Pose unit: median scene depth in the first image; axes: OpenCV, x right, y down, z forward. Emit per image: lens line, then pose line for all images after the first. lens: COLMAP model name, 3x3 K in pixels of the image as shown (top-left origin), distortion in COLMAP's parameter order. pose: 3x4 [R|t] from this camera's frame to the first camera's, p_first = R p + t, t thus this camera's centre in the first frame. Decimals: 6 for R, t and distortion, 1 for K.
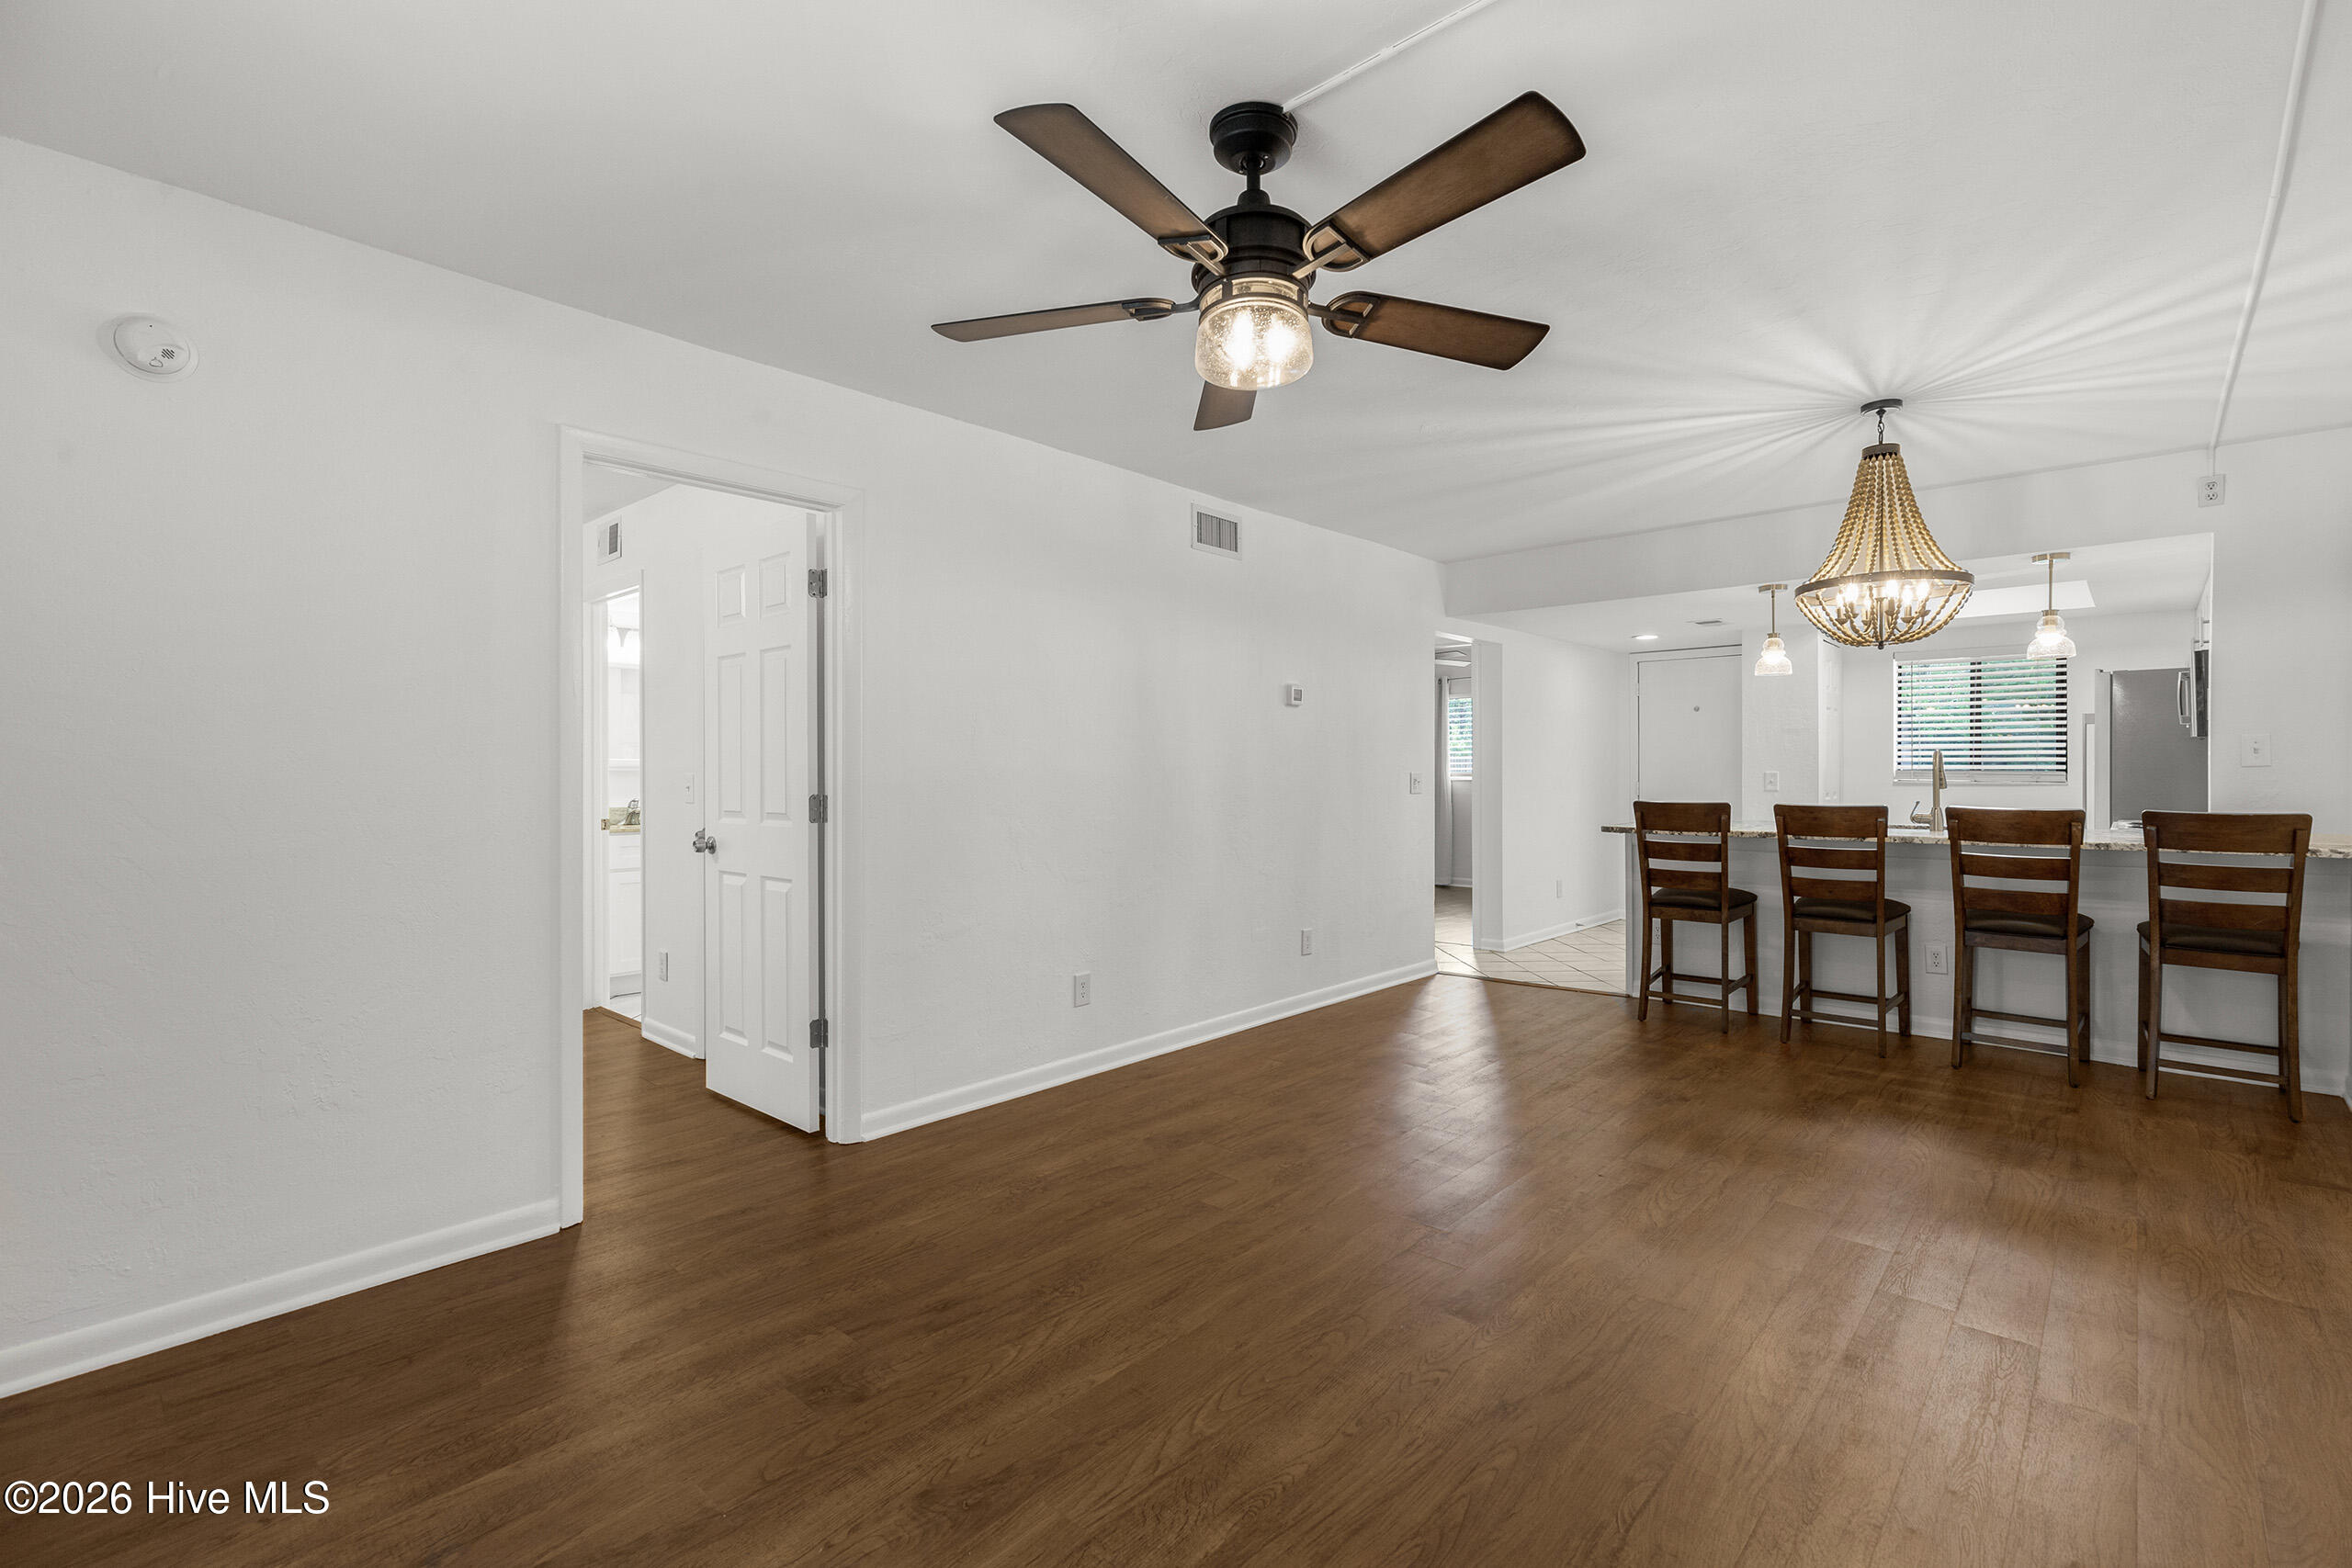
lens RADIAL K [[1055.4, 0, 1181.9], [0, 1055.4, 768.3], [0, 0, 1]] dist [0.007670, -0.000588]
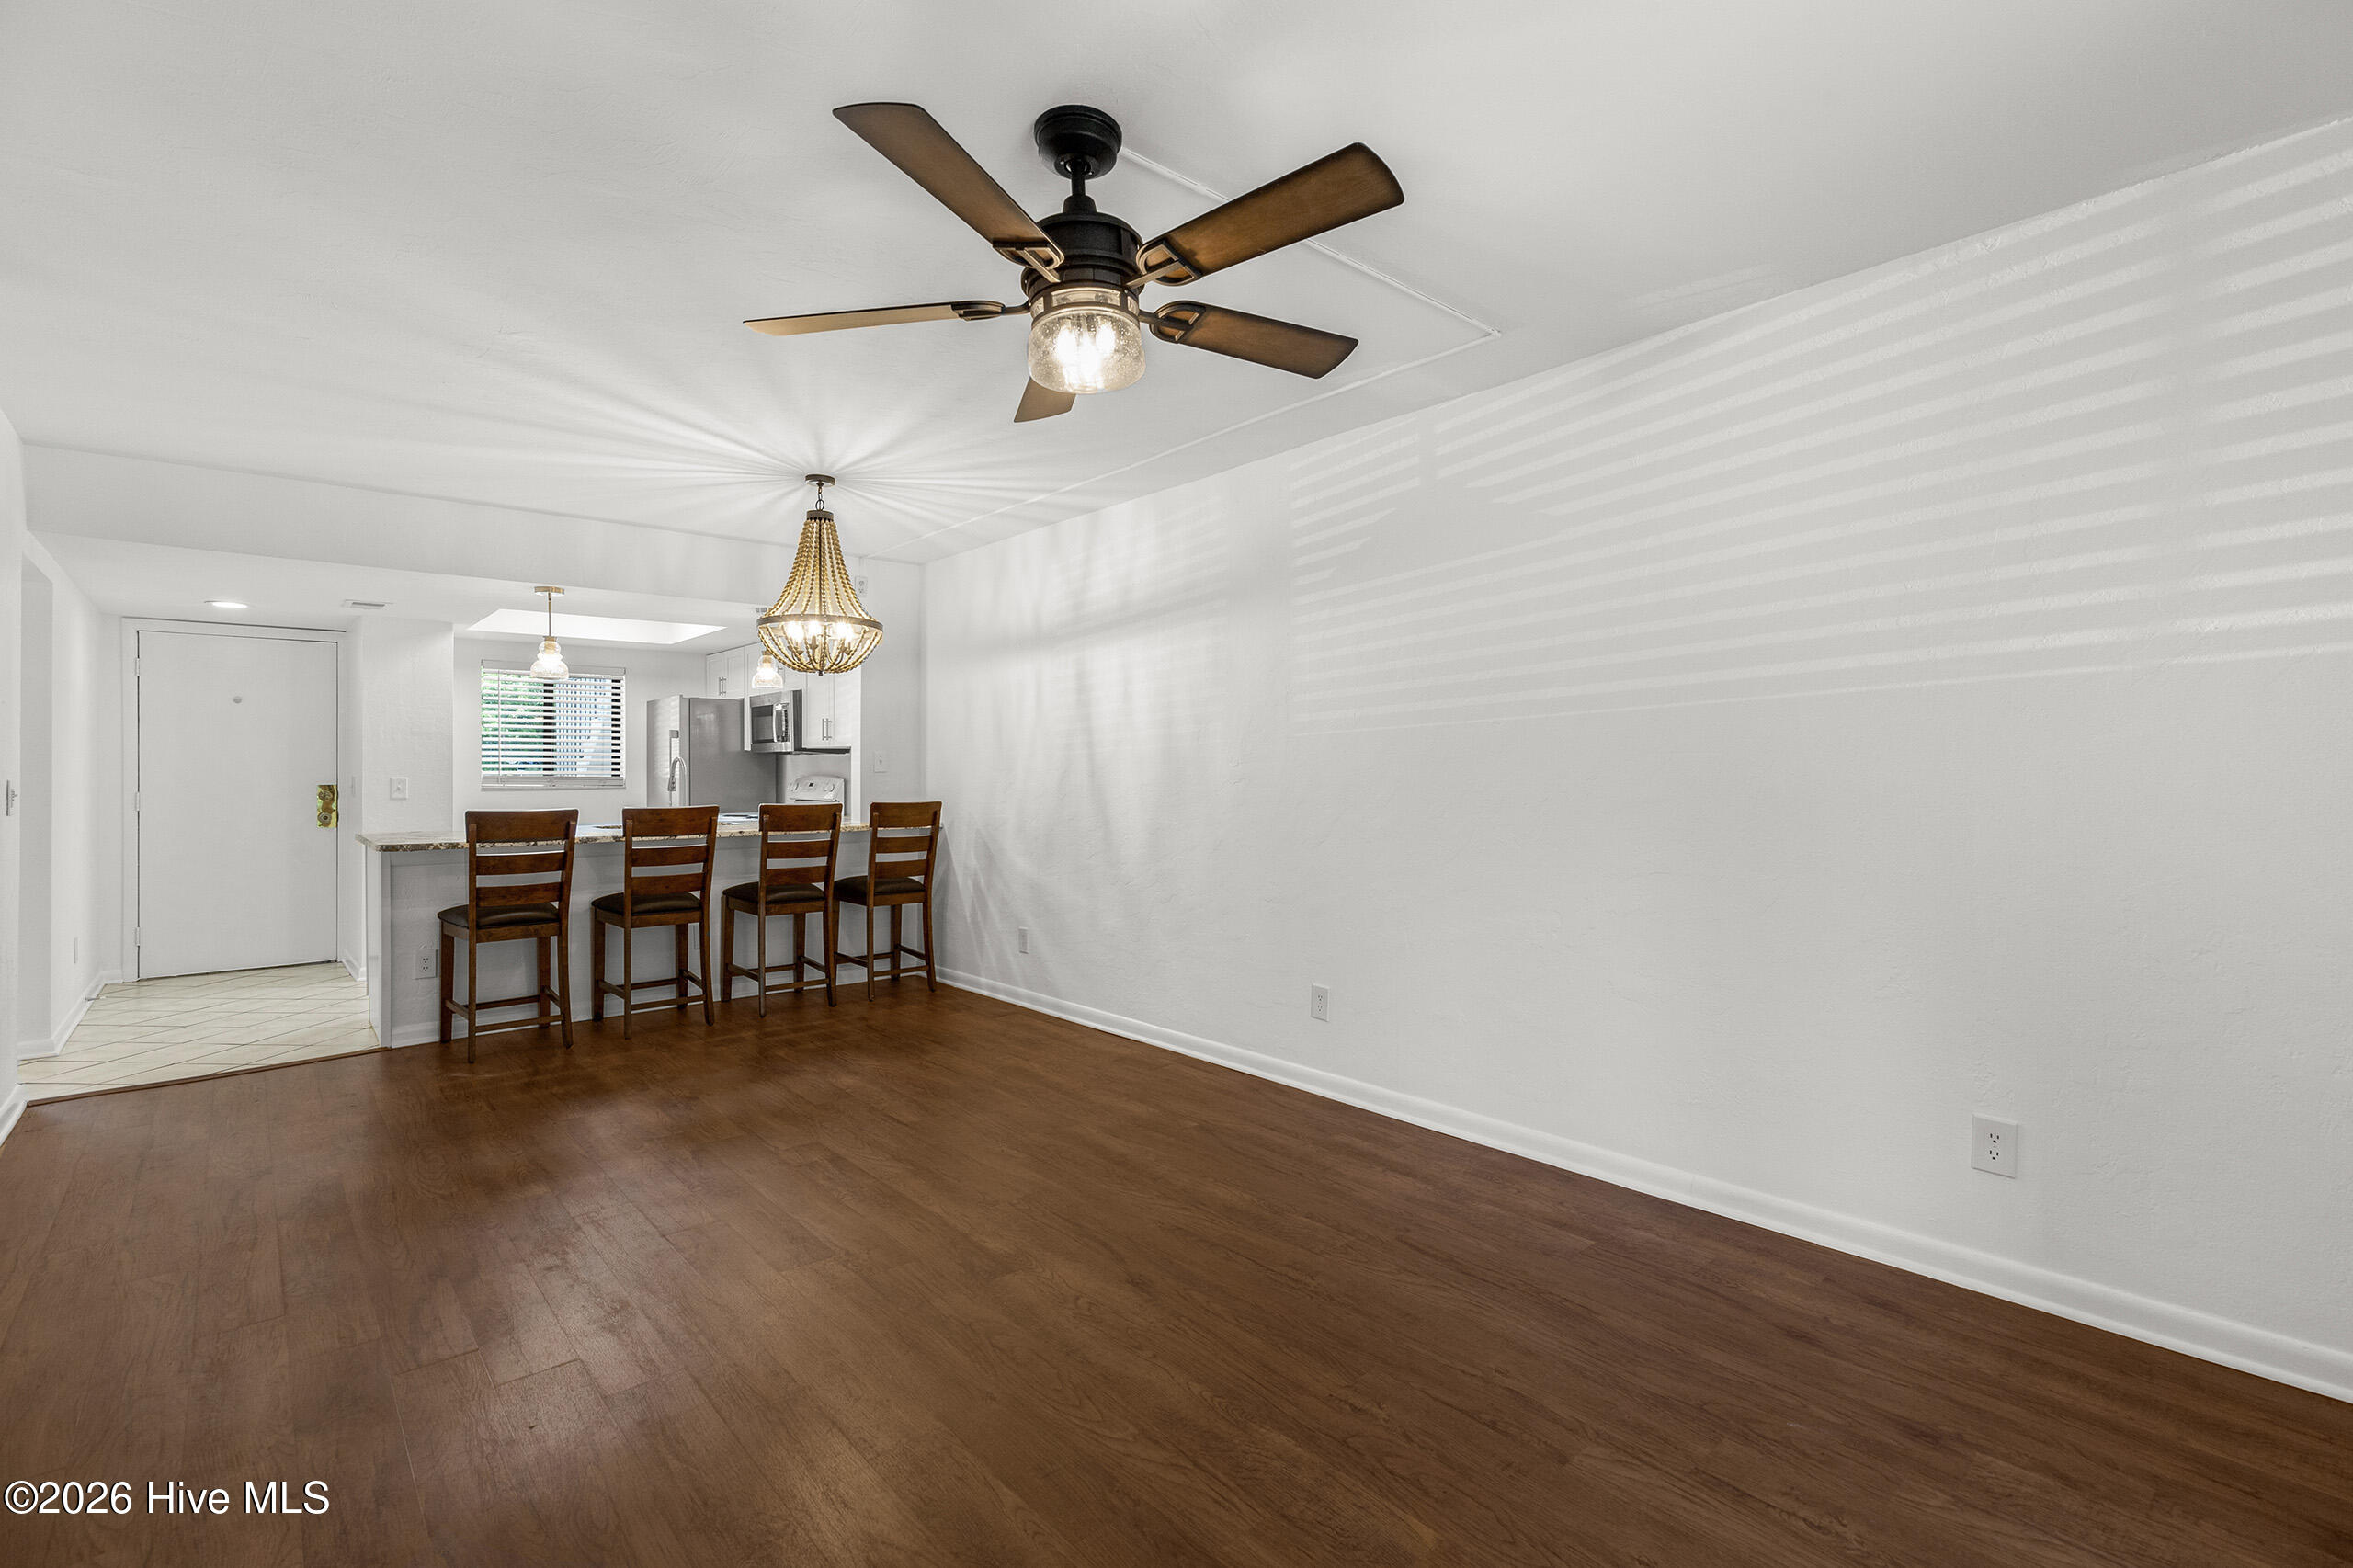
lens RADIAL K [[1055.9, 0, 1177.4], [0, 1055.9, 775.1], [0, 0, 1]] dist [0.007670, -0.000588]
pose [[0.114878, -0.002639, 0.993376, -0.416099], [0.001739, 0.999995, 0.002456, -0.000158], [-0.993378, 0.001445, 0.114882, 0.360318]]
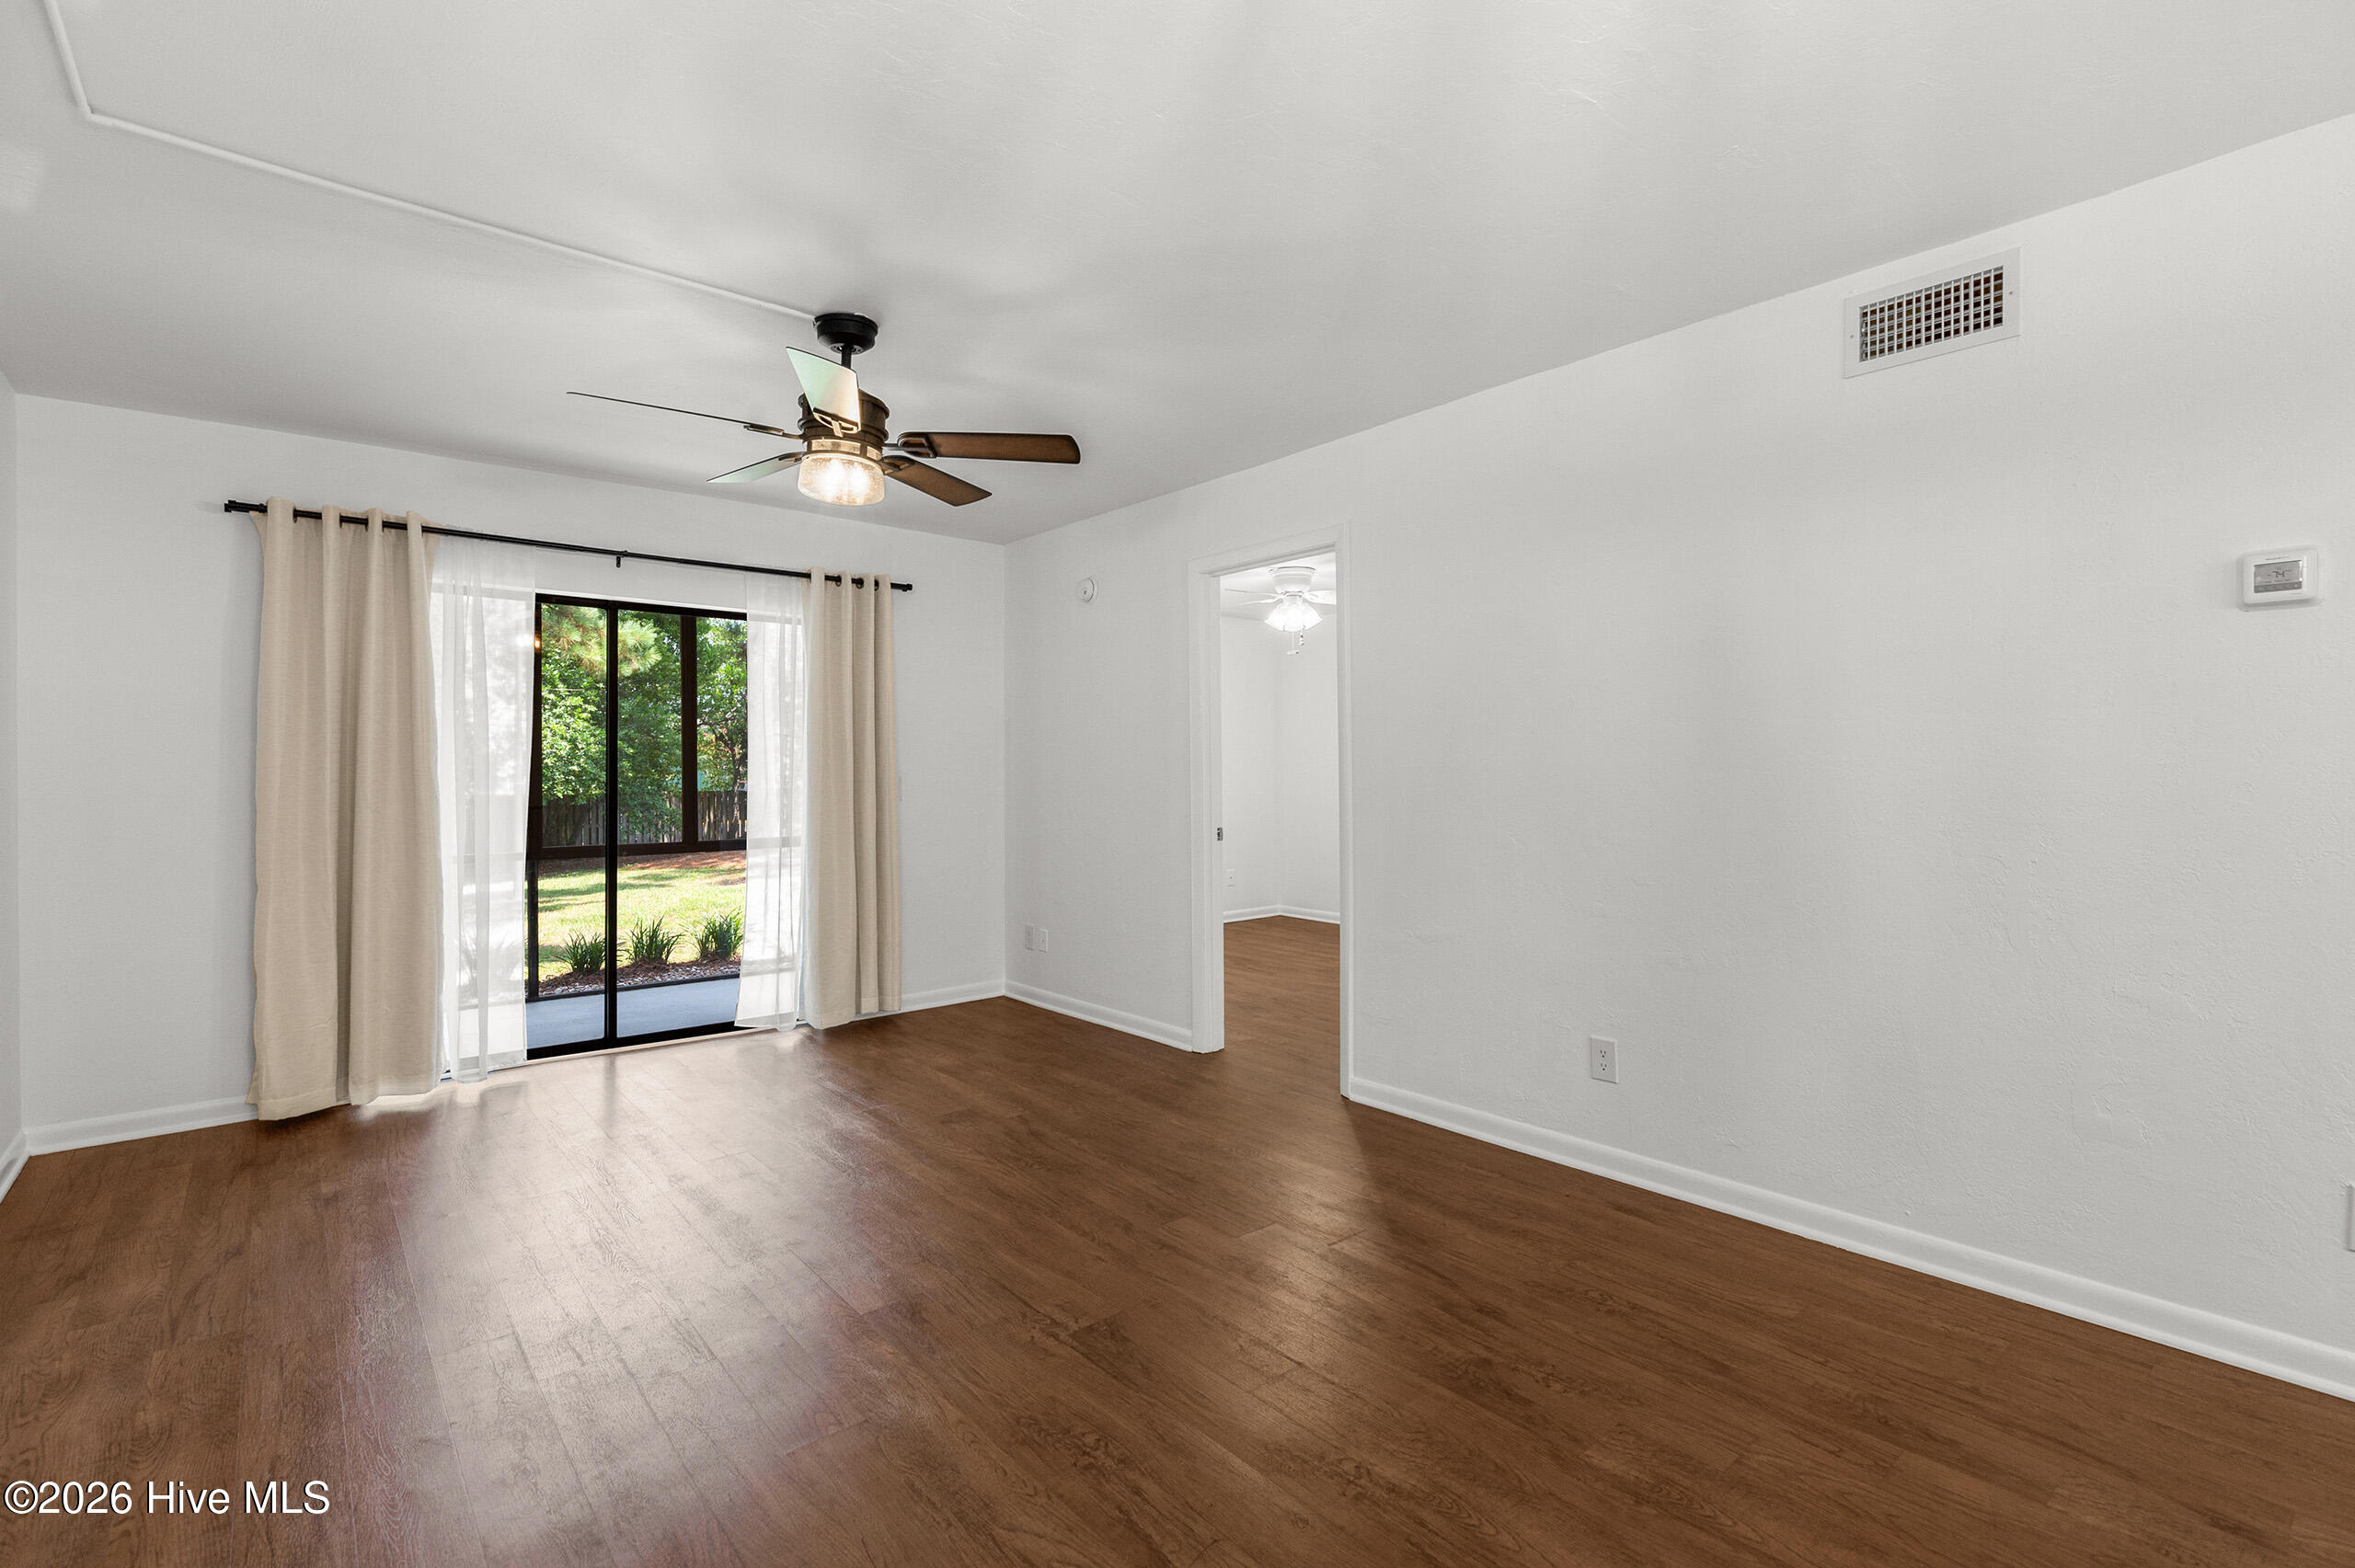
lens RADIAL K [[1056.7, 0, 1174.1], [0, 1056.7, 752.2], [0, 0, 1]] dist [0.007670, -0.000588]
pose [[-0.131429, -0.021069, -0.991102, 0.649759], [0.006382, 0.999735, -0.022098, 0.003980], [0.991305, -0.009229, -0.131260, 0.736840]]
